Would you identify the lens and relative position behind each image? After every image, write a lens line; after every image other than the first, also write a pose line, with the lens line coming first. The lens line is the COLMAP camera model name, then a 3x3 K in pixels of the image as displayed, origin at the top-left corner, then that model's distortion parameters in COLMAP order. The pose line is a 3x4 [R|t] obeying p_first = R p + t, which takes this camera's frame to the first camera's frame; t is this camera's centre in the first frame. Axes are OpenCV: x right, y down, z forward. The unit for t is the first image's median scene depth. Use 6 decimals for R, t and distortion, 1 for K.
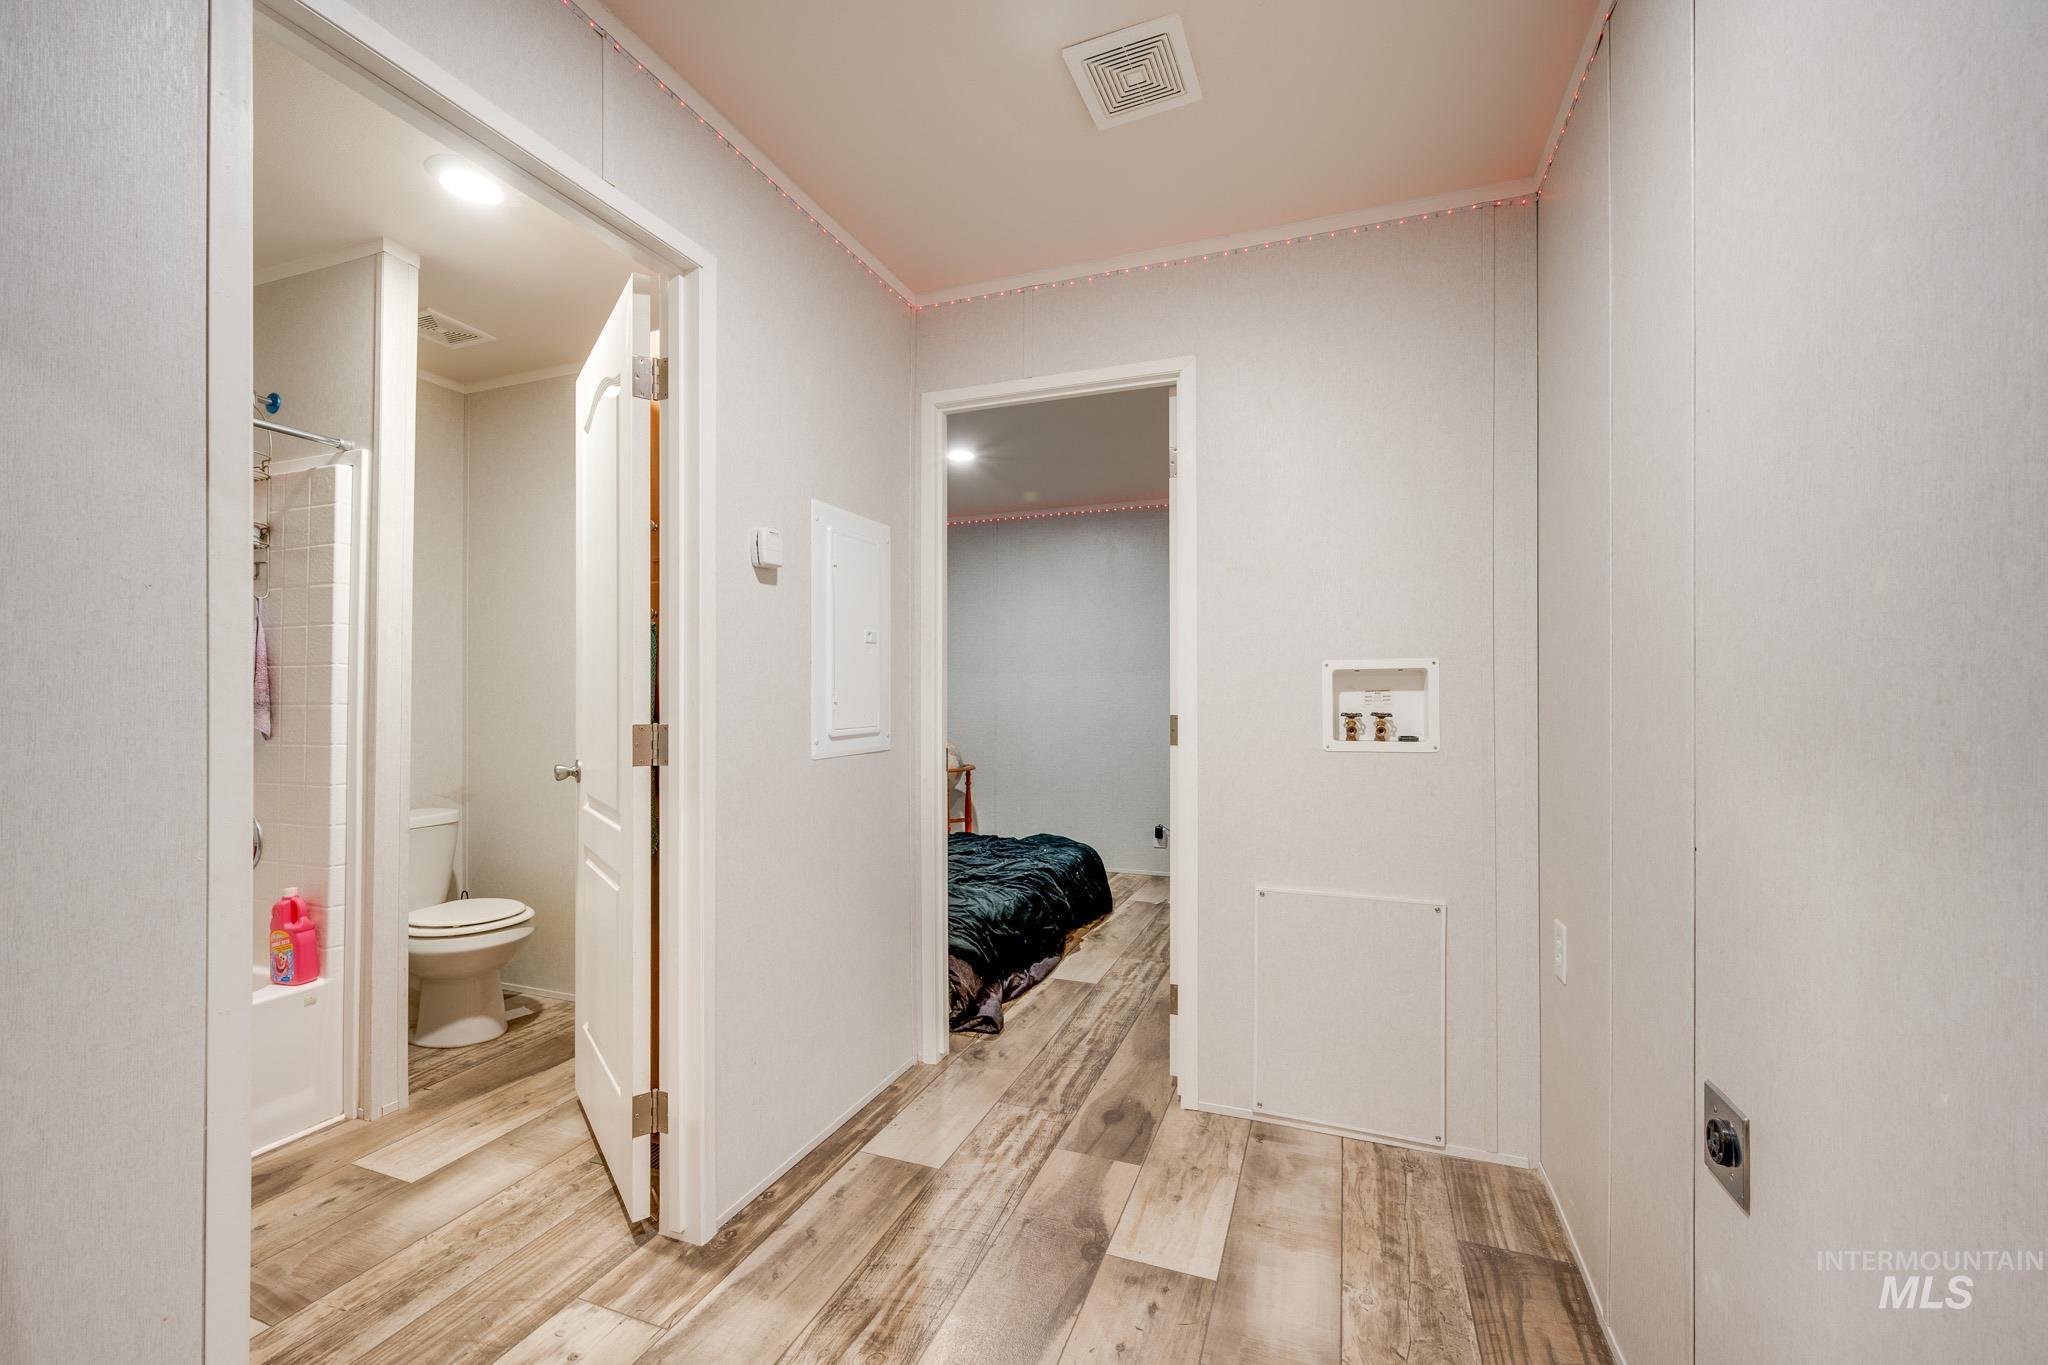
lens RADIAL K [[824.3, 0, 1039.0], [0, 824.3, 673.9], [0, 0, 1]] dist [-0.000320, 0.000028]
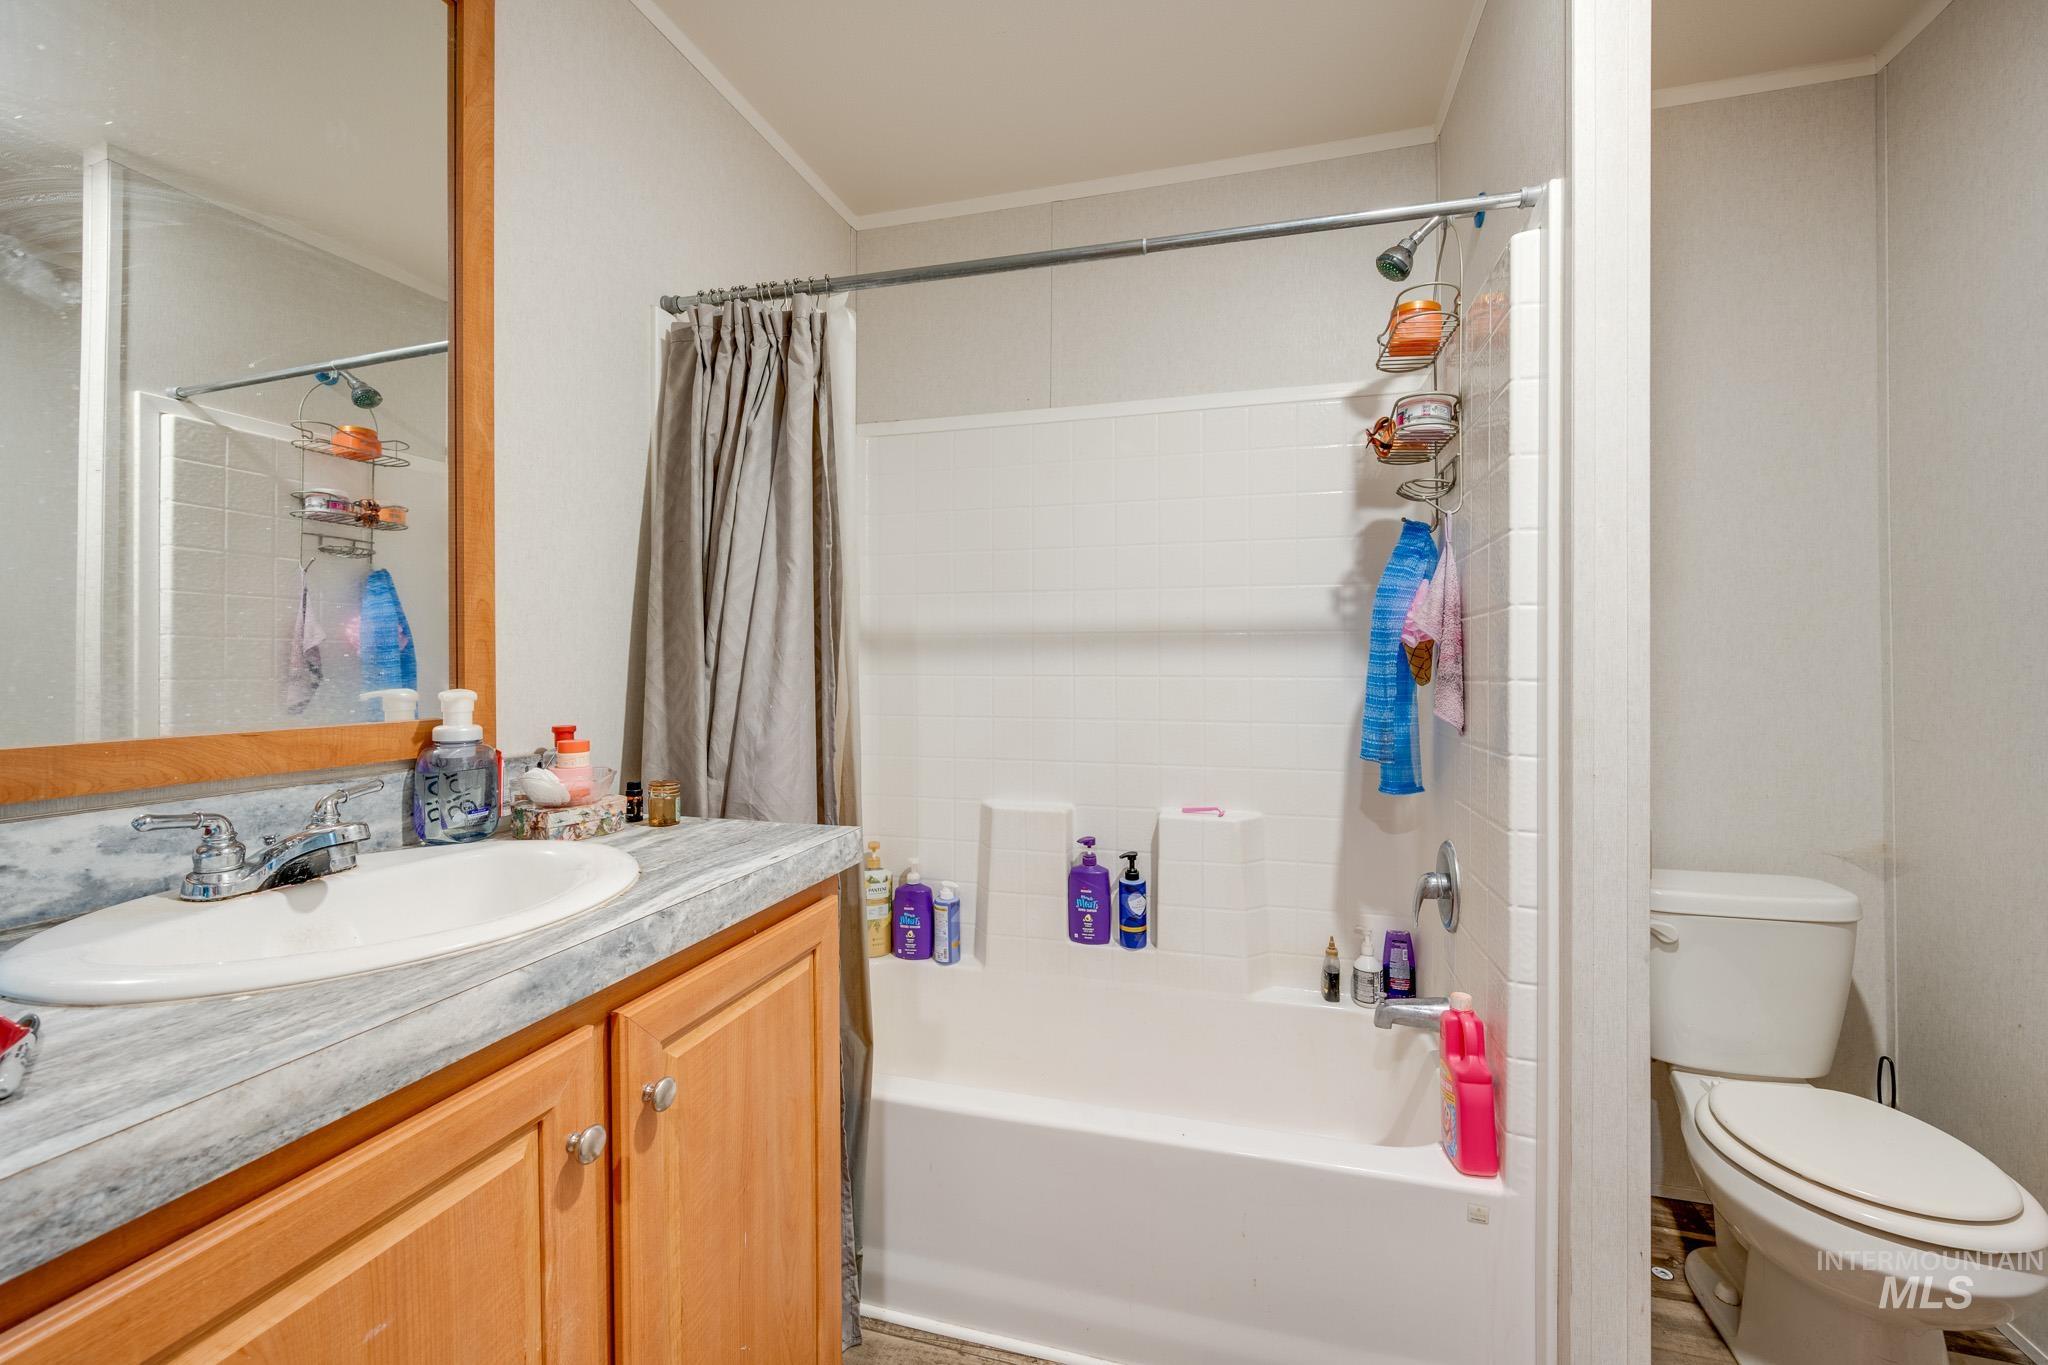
lens RADIAL K [[824.3, 0, 1039.0], [0, 824.3, 673.9], [0, 0, 1]] dist [-0.000320, 0.000028]
pose [[0.079694, 0.002817, -0.996815, -0.288205], [0.027200, 0.999618, 0.004999, 0.018391], [0.996448, -0.027512, 0.079587, 0.544281]]
